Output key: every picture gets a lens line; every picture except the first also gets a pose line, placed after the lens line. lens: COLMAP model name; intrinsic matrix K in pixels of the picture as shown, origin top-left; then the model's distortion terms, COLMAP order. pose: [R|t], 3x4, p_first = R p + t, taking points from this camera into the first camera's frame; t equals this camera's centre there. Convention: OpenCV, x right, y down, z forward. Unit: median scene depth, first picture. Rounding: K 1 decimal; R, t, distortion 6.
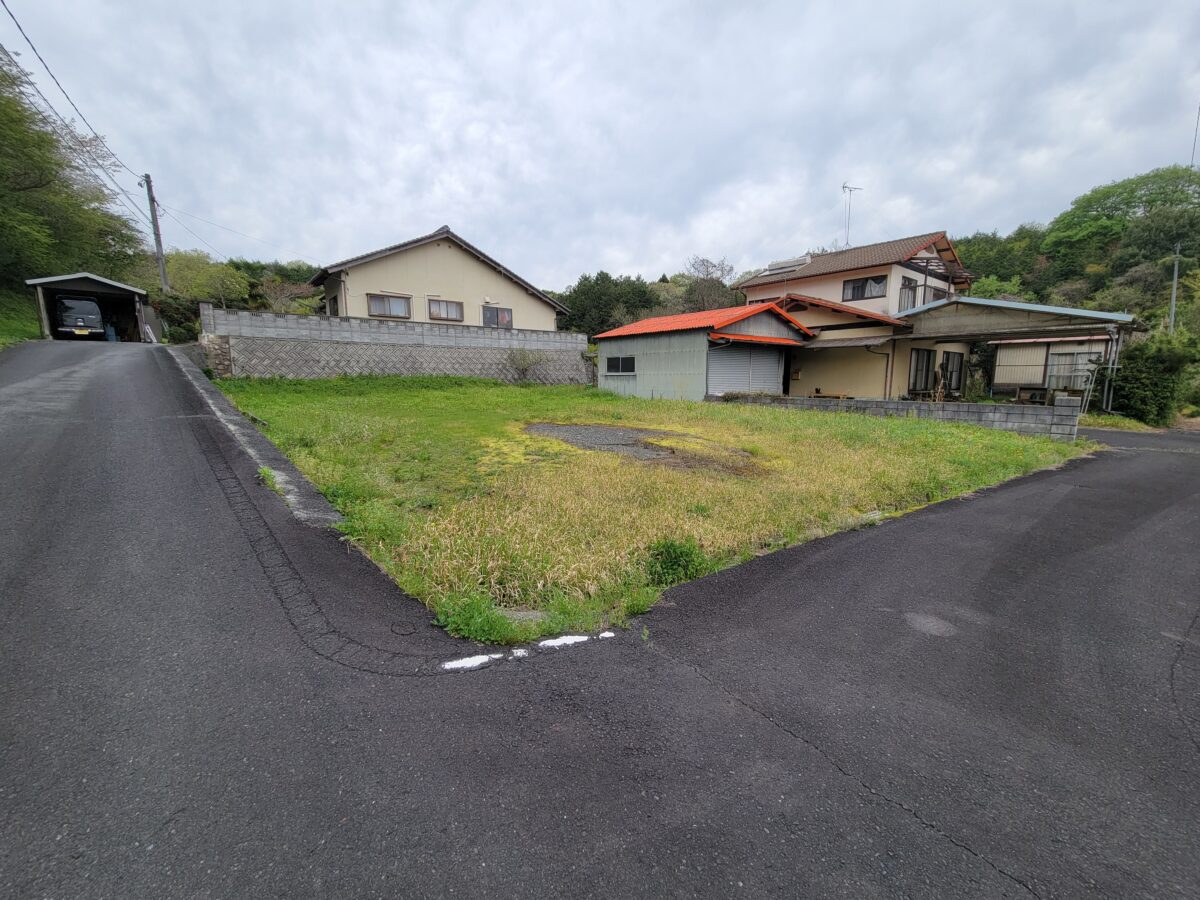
lens RADIAL K [[489.3, 0, 597.7], [0, 489.3, 451.3], [0, 0, 1]] dist [0.001459, -0.000353]
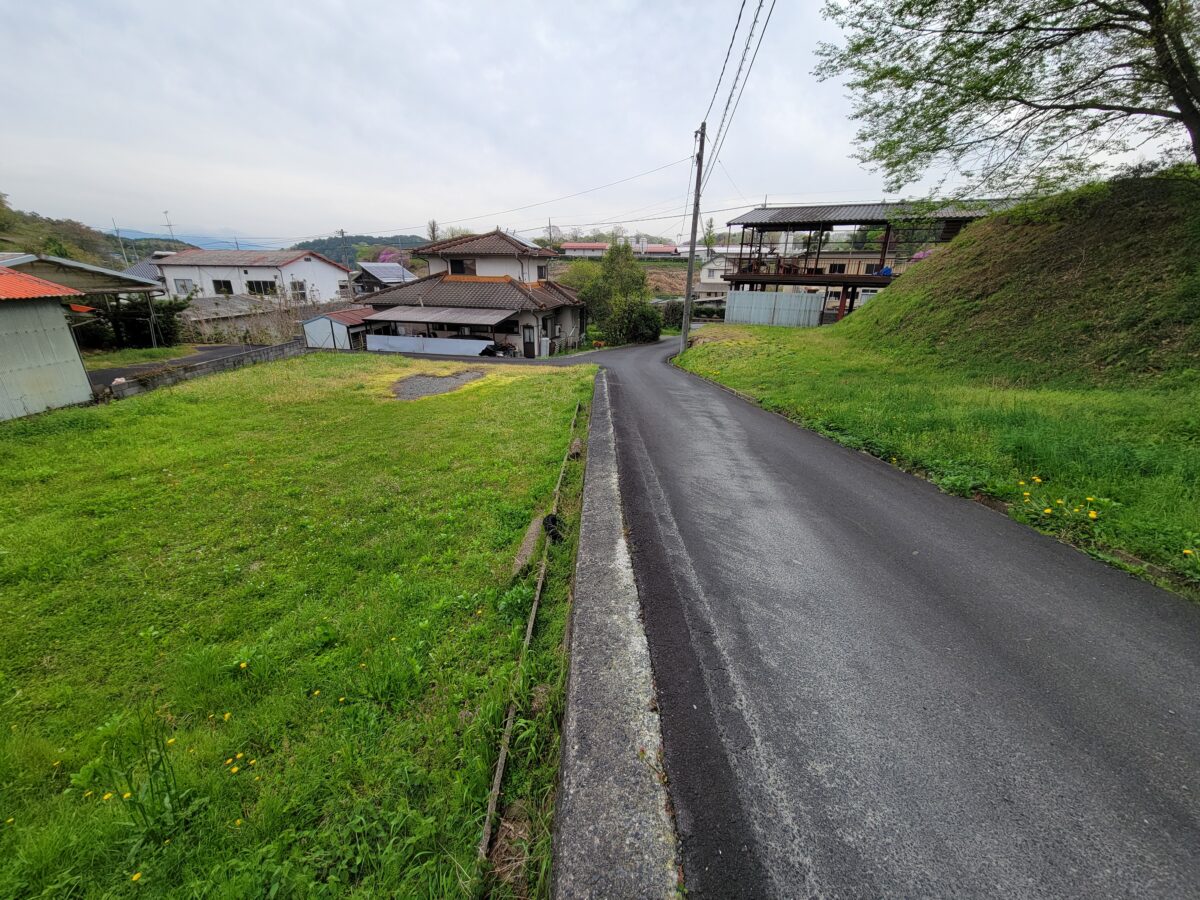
lens RADIAL K [[489.3, 0, 598.5], [0, 489.3, 446.7], [0, 0, 1]] dist [0.001459, -0.000353]
pose [[-0.731315, -0.244210, 0.636821, -0.673010], [0.089174, 0.891448, 0.444261, -0.235488], [-0.676186, 0.381682, -0.630152, 0.769955]]
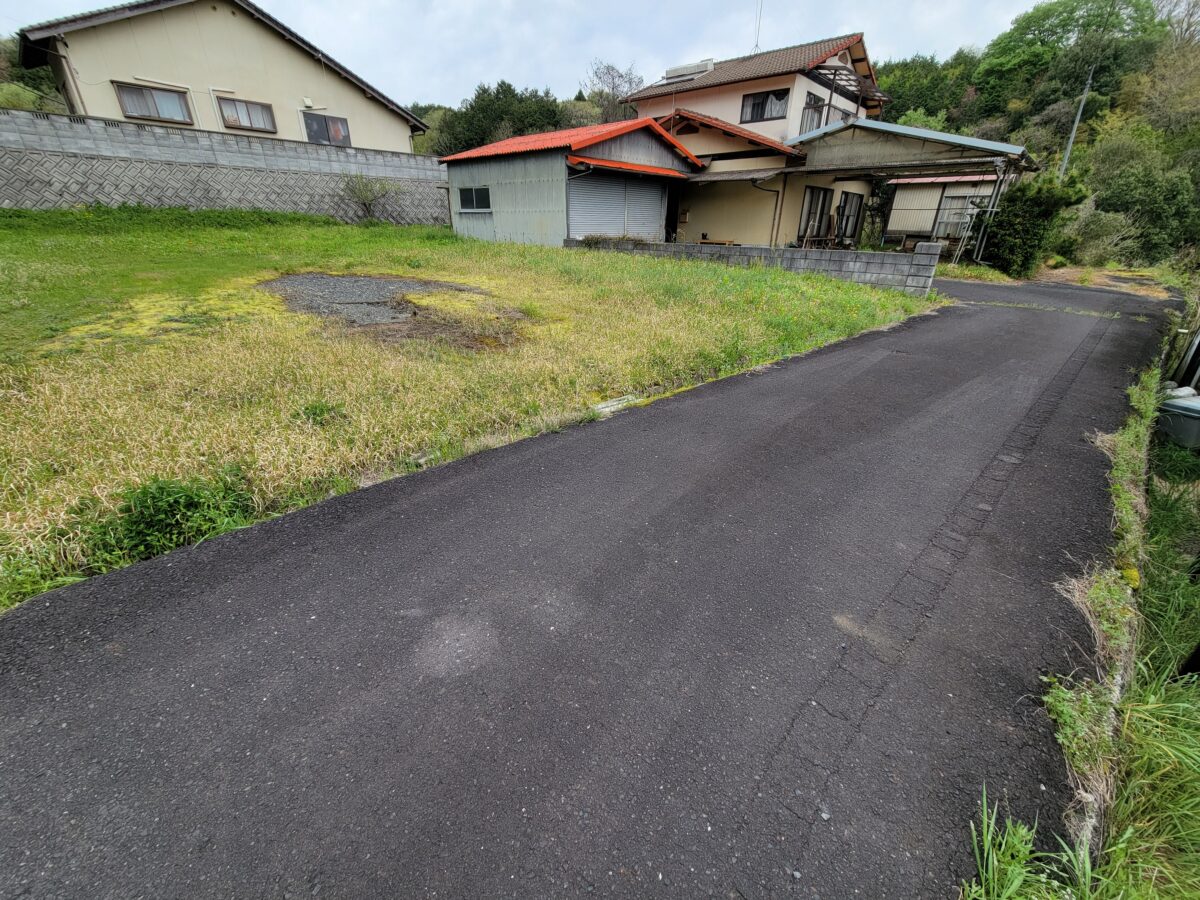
lens RADIAL K [[489.3, 0, 598.3], [0, 489.3, 448.5], [0, 0, 1]] dist [0.001459, -0.000353]
pose [[0.989040, -0.047711, 0.139725, 0.109755], [0.006815, 0.960093, 0.279598, -0.002810], [-0.147489, -0.275582, 0.949896, 0.071688]]
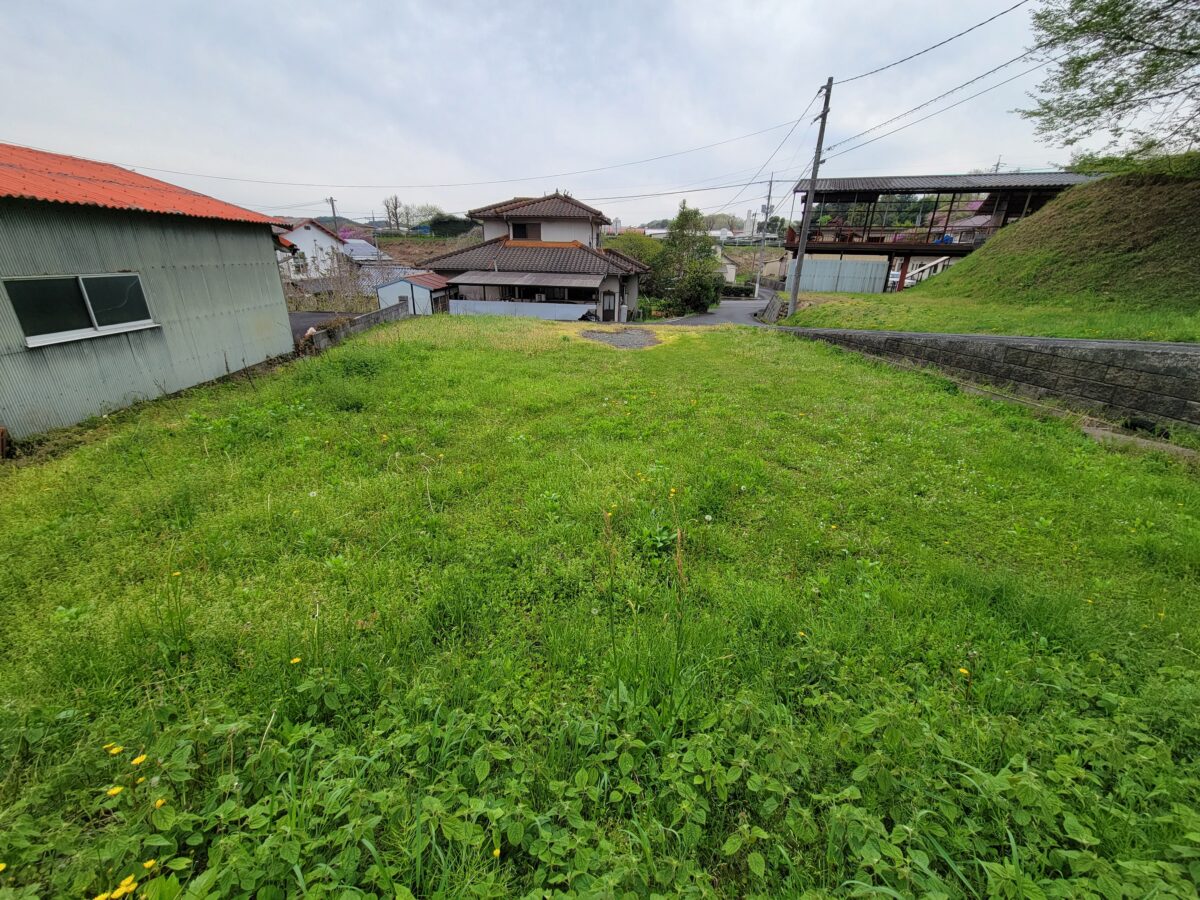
lens RADIAL K [[489.3, 0, 598.5], [0, 489.3, 447.3], [0, 0, 1]] dist [0.001459, -0.000353]
pose [[-0.806219, -0.233356, 0.543651, -0.386461], [0.066582, 0.877296, 0.475308, -0.210064], [-0.587859, 0.419400, -0.691755, 0.997954]]
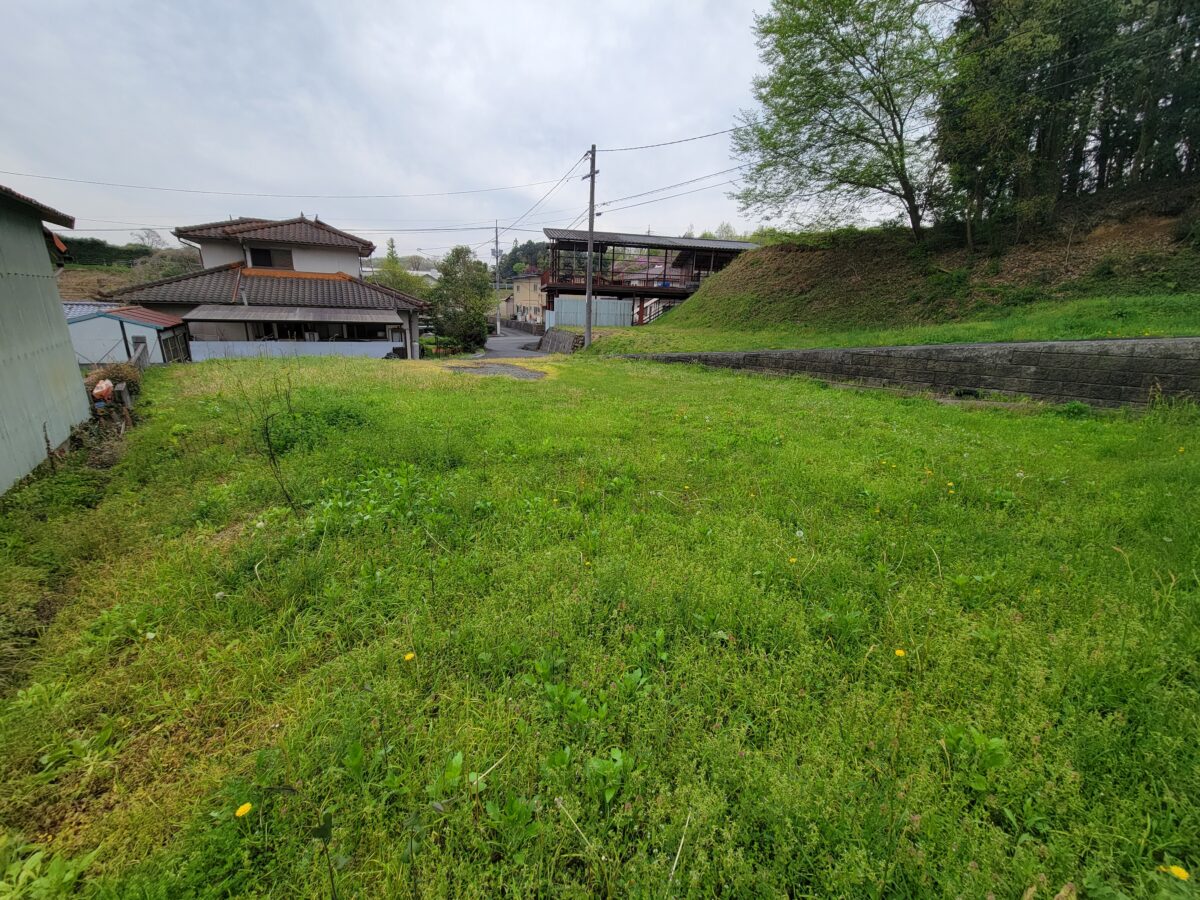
lens RADIAL K [[489.3, 0, 598.3], [0, 489.3, 445.8], [0, 0, 1]] dist [0.001459, -0.000353]
pose [[-0.997448, -0.051977, 0.048943, -0.172465], [-0.026963, 0.909021, 0.415878, -0.200238], [-0.066106, 0.413497, -0.908102, 1.062372]]
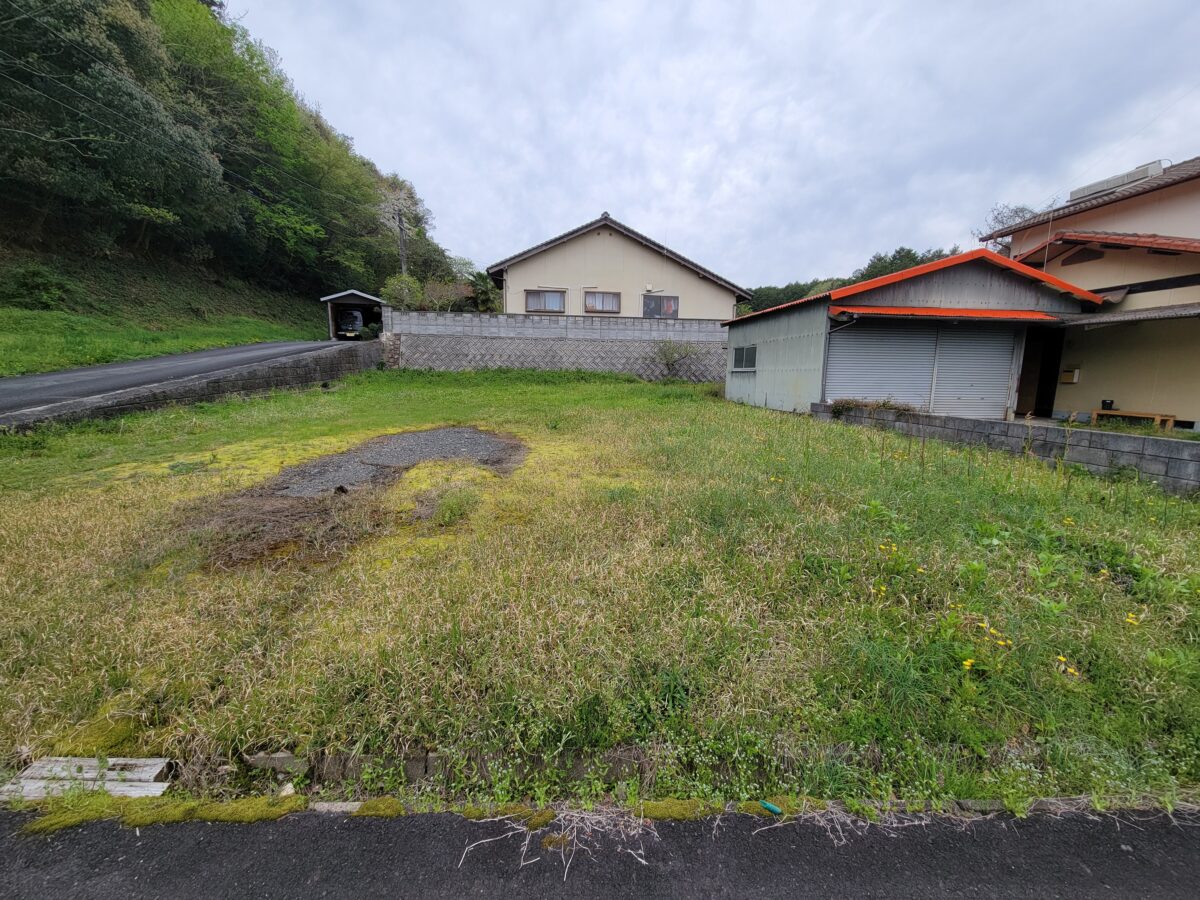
lens RADIAL K [[489.3, 0, 599.4], [0, 489.3, 445.7], [0, 0, 1]] dist [0.001459, -0.000353]
pose [[0.839484, 0.093773, -0.535231, 0.258660], [-0.096935, 0.995041, 0.022294, -0.034152], [0.534668, 0.033168, 0.844411, 0.230236]]
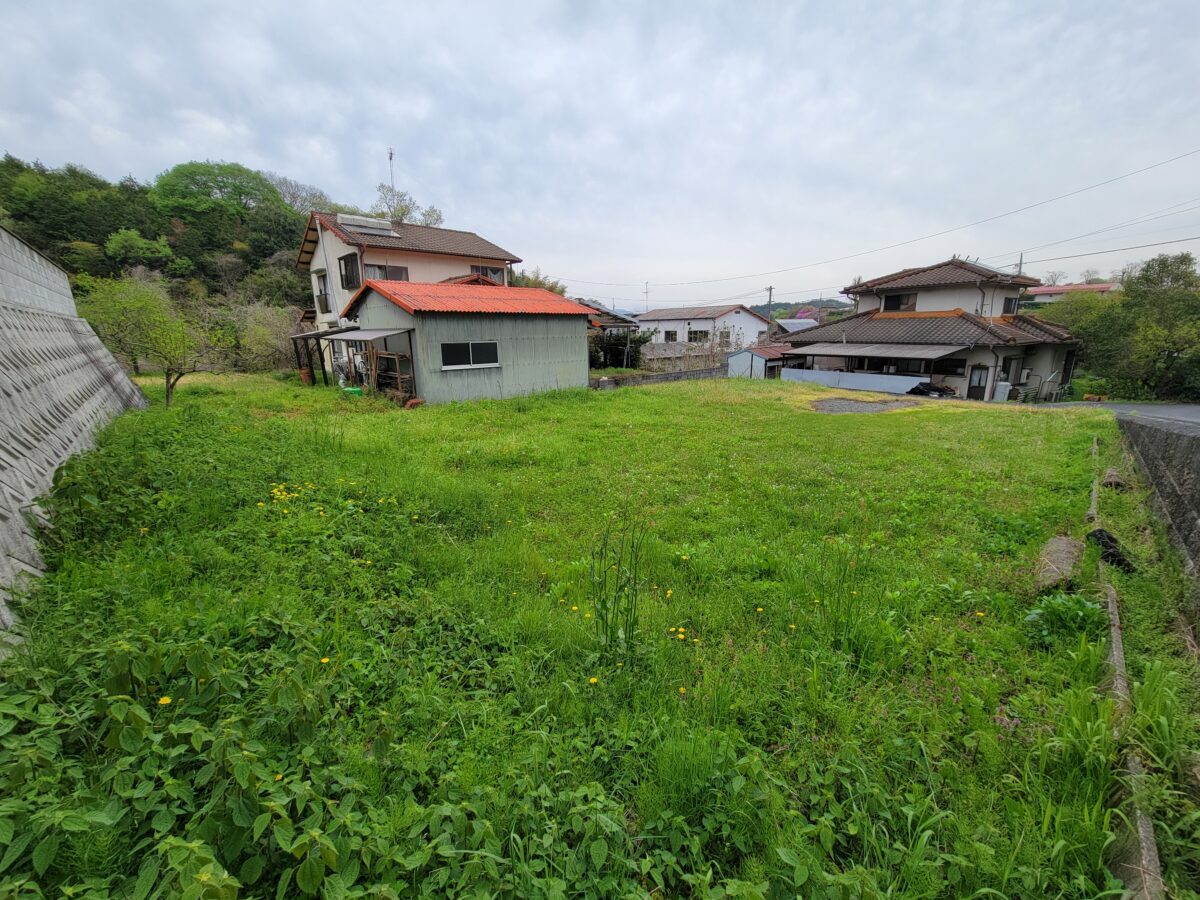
lens RADIAL K [[489.3, 0, 597.7], [0, 489.3, 445.2], [0, 0, 1]] dist [0.001459, -0.000353]
pose [[-0.057483, -0.227255, 0.972137, -0.633942], [0.160958, 0.958899, 0.233678, -0.174720], [-0.985286, 0.169906, -0.018542, 0.802635]]
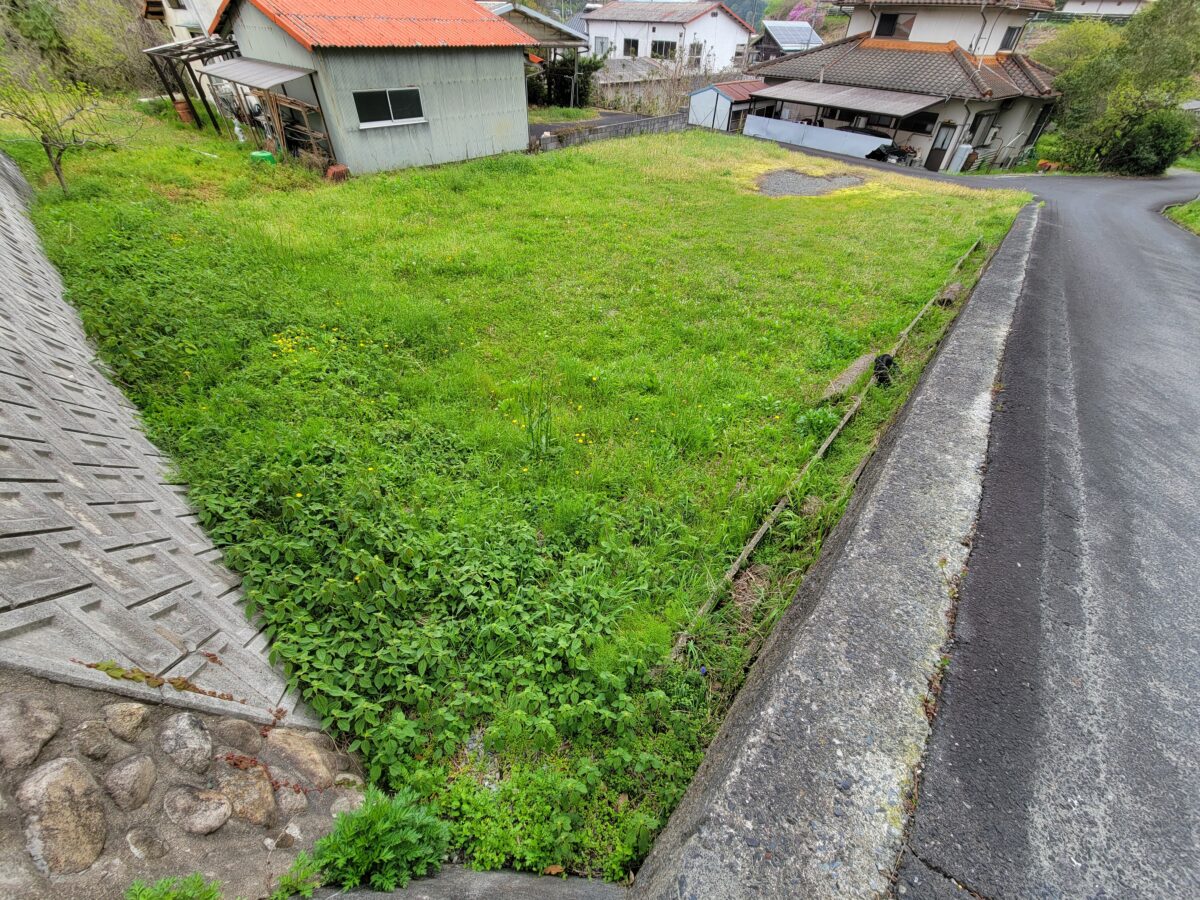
lens RADIAL K [[489.3, 0, 597.2], [0, 489.3, 446.4], [0, 0, 1]] dist [0.001459, -0.000353]
pose [[-0.140647, -0.654954, 0.742465, -0.677803], [0.121073, 0.732913, 0.669463, -0.228263], [-0.982629, 0.184050, -0.023785, 0.786261]]
